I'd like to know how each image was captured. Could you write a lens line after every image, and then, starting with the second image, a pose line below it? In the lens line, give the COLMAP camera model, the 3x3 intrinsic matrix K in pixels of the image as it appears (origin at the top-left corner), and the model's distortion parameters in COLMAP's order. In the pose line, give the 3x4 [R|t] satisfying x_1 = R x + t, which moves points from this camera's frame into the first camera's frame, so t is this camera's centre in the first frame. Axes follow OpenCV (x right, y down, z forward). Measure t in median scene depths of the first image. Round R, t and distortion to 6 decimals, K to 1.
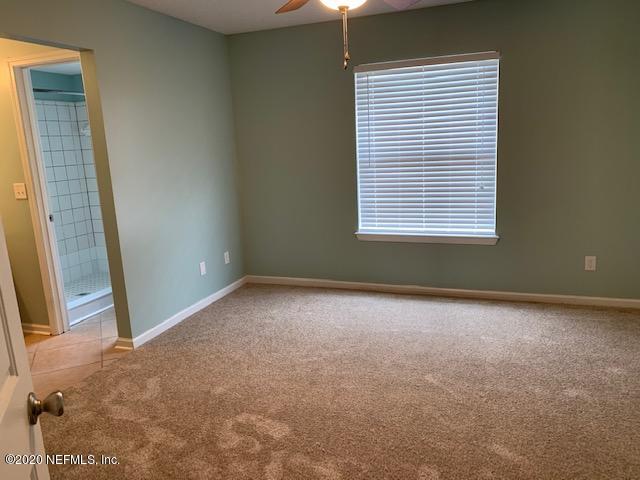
lens RADIAL K [[503.1, 0, 319.7], [0, 503.1, 242.1], [0, 0, 1]] dist [0.038222, -0.037555]
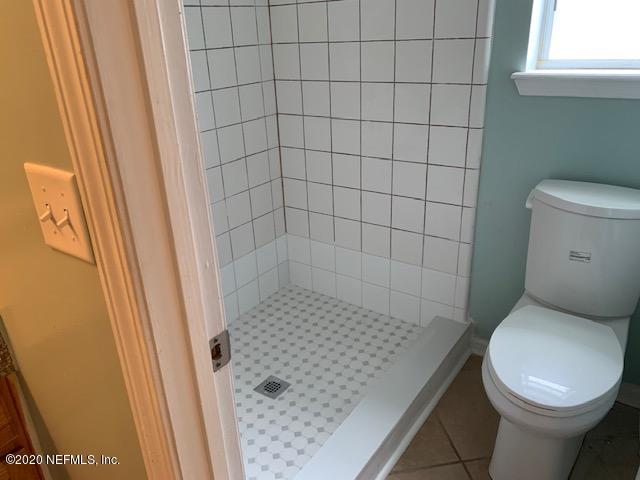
lens RADIAL K [[503.1, 0, 320.0], [0, 503.1, 240.0], [0, 0, 1]] dist [0.038222, -0.037555]
pose [[0.968486, 0.106305, -0.225241, -0.454261], [-0.055926, 0.974065, 0.219249, -0.130577], [0.242707, -0.199743, 0.949313, 0.836591]]
